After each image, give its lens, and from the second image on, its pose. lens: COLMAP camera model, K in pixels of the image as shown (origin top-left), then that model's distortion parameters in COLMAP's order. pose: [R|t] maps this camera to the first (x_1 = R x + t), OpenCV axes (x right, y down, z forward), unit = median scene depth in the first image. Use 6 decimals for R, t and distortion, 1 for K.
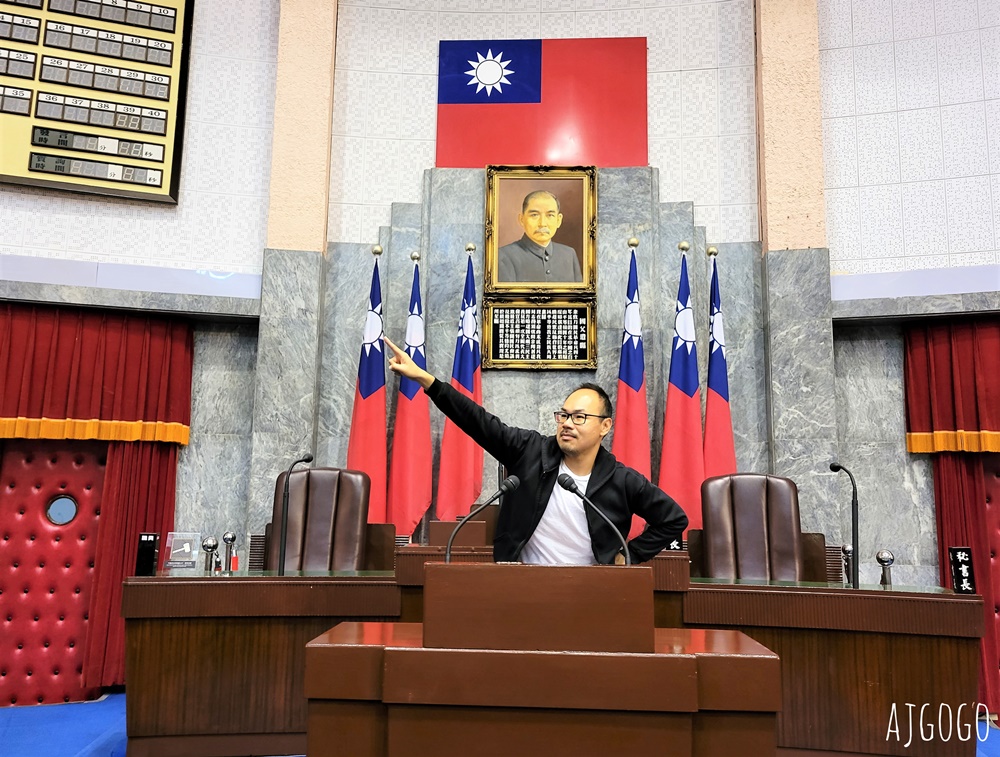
lens RADIAL K [[751.6, 0, 500.0], [0, 751.6, 378.5], [0, 0, 1]] dist [0.048000, 0.000768]
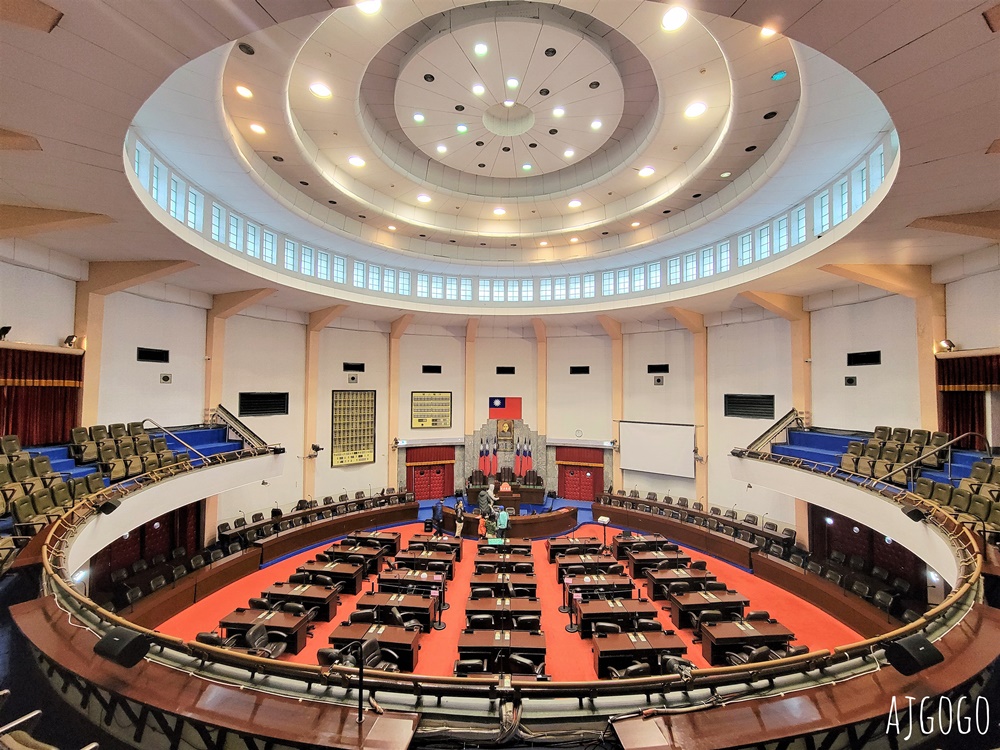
lens RADIAL K [[407.9, 0, 501.0], [0, 407.9, 378.8], [0, 0, 1]] dist [-0.002098, -0.000207]
pose [[0.999017, -0.012110, 0.042651, -0.138327], [0.006418, 0.991343, 0.131141, -1.160862], [-0.043870, -0.130739, 0.990446, -2.611841]]
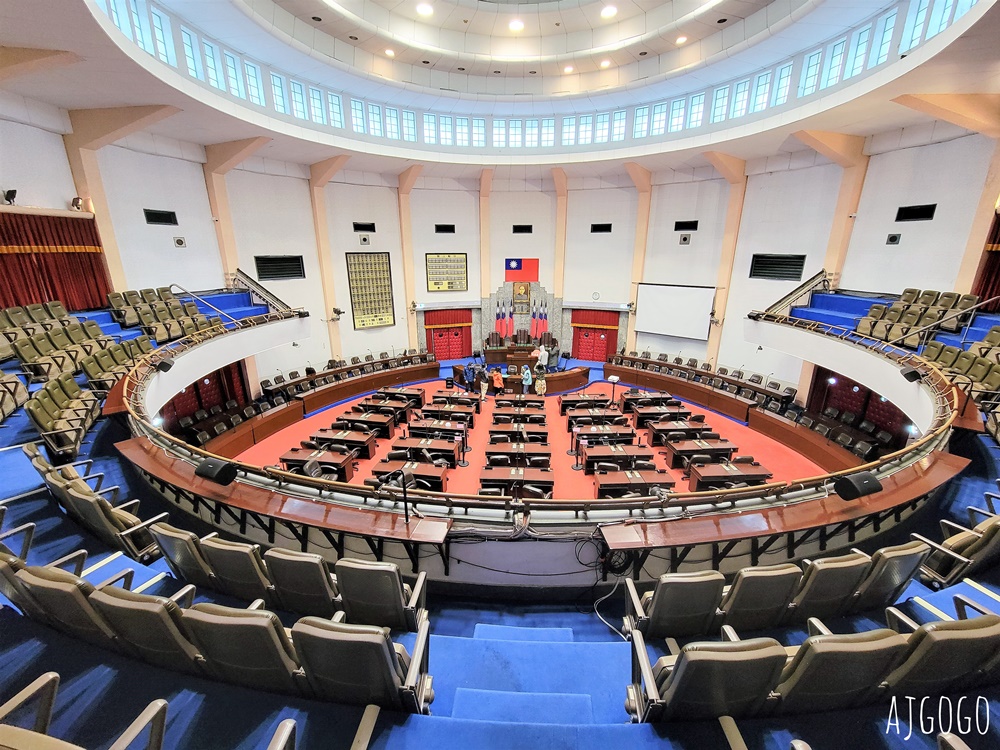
lens RADIAL K [[407.9, 0, 501.0], [0, 407.9, 378.8], [0, 0, 1]] dist [-0.002098, -0.000207]
pose [[0.999782, -0.020587, -0.003574, -0.136018], [0.020000, 0.893309, 0.448998, -1.178739], [-0.006051, -0.448971, 0.893526, -2.647527]]
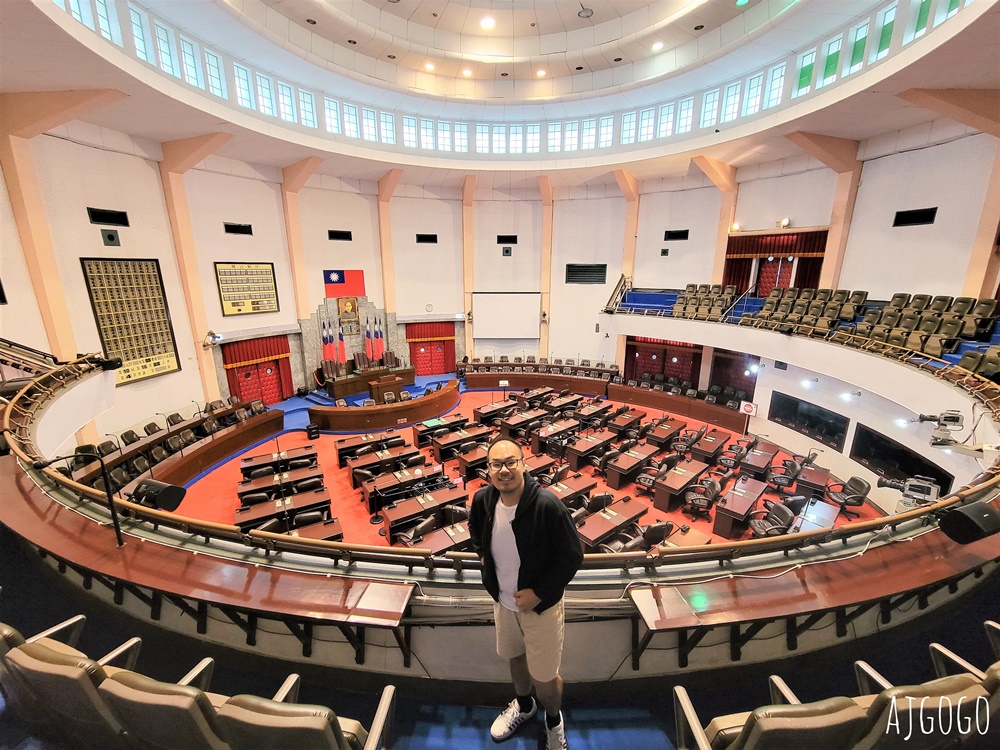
lens RADIAL K [[407.9, 0, 501.0], [0, 407.9, 378.8], [0, 0, 1]] dist [-0.002098, -0.000207]
pose [[0.739033, -0.193919, 0.645156, -1.216073], [-0.091264, 0.920025, 0.381083, -1.025146], [-0.667459, -0.340513, 0.662231, -2.027376]]
